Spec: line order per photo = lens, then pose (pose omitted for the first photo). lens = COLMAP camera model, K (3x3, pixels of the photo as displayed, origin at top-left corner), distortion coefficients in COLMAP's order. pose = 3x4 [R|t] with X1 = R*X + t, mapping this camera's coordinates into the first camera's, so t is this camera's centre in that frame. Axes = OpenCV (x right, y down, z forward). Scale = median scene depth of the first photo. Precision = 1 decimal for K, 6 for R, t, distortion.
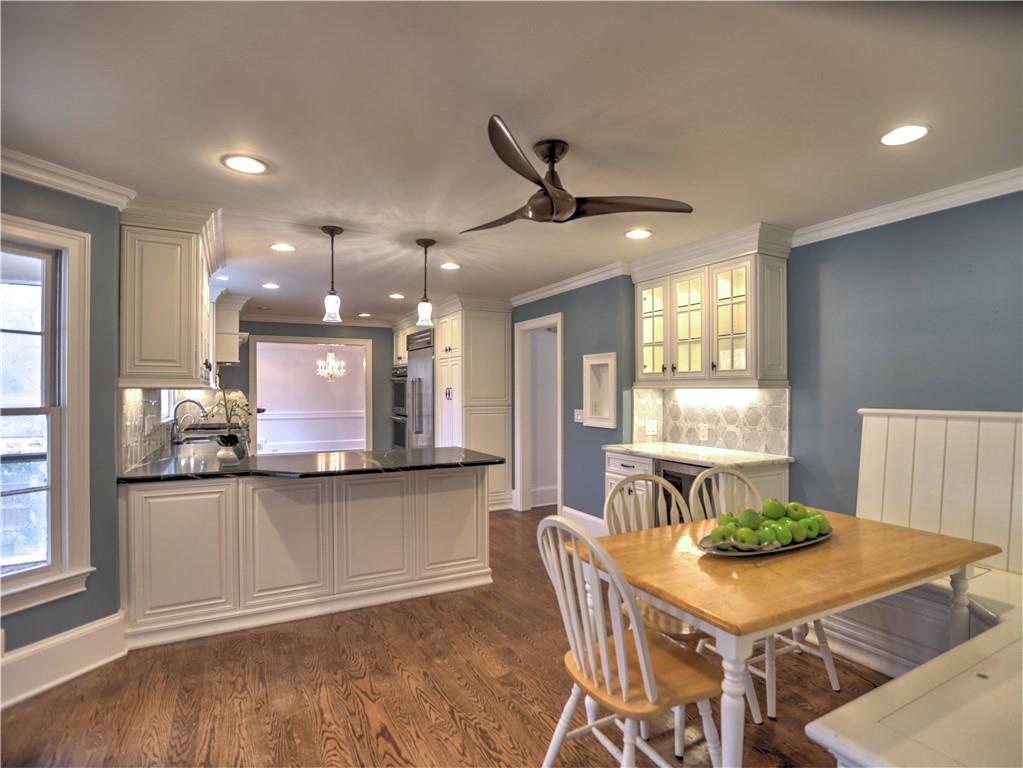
lens RADIAL K [[528.3, 0, 505.8], [0, 528.3, 388.0], [0, 0, 1]] dist [-0.037098, 0.010453]
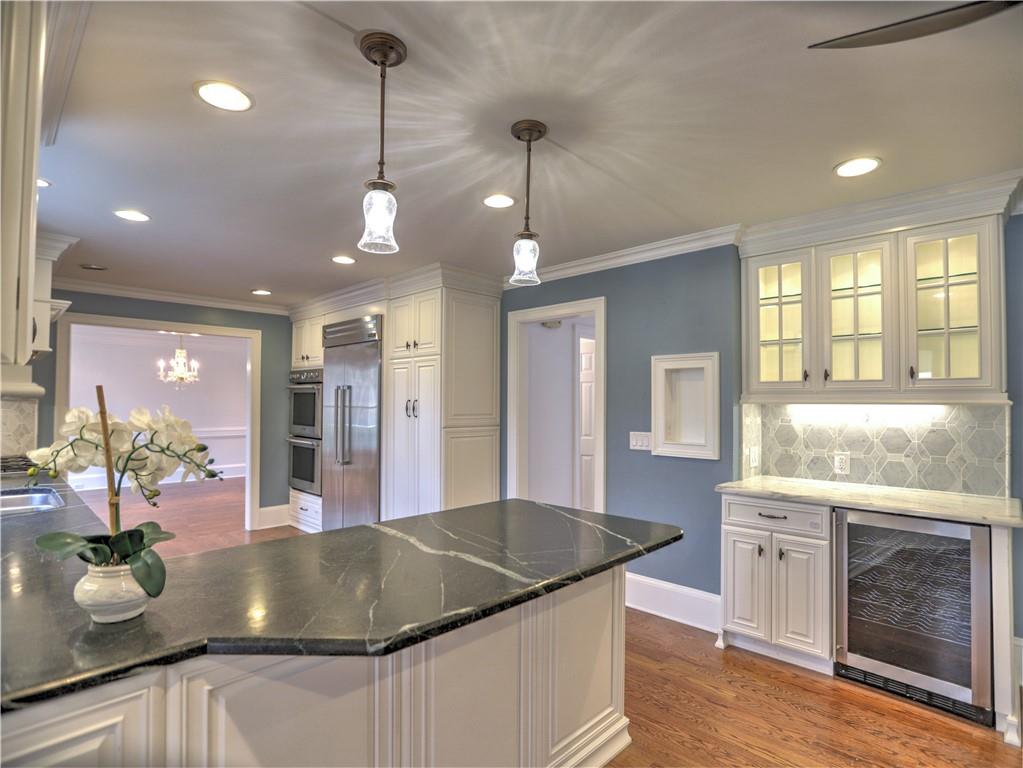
lens RADIAL K [[528.3, 0, 517.3], [0, 528.3, 387.6], [0, 0, 1]] dist [-0.037098, 0.010453]
pose [[0.948761, 0.016210, 0.315578, -0.281937], [-0.008340, 0.999620, -0.026272, 0.001086], [-0.315884, 0.022294, 0.948536, 0.428124]]
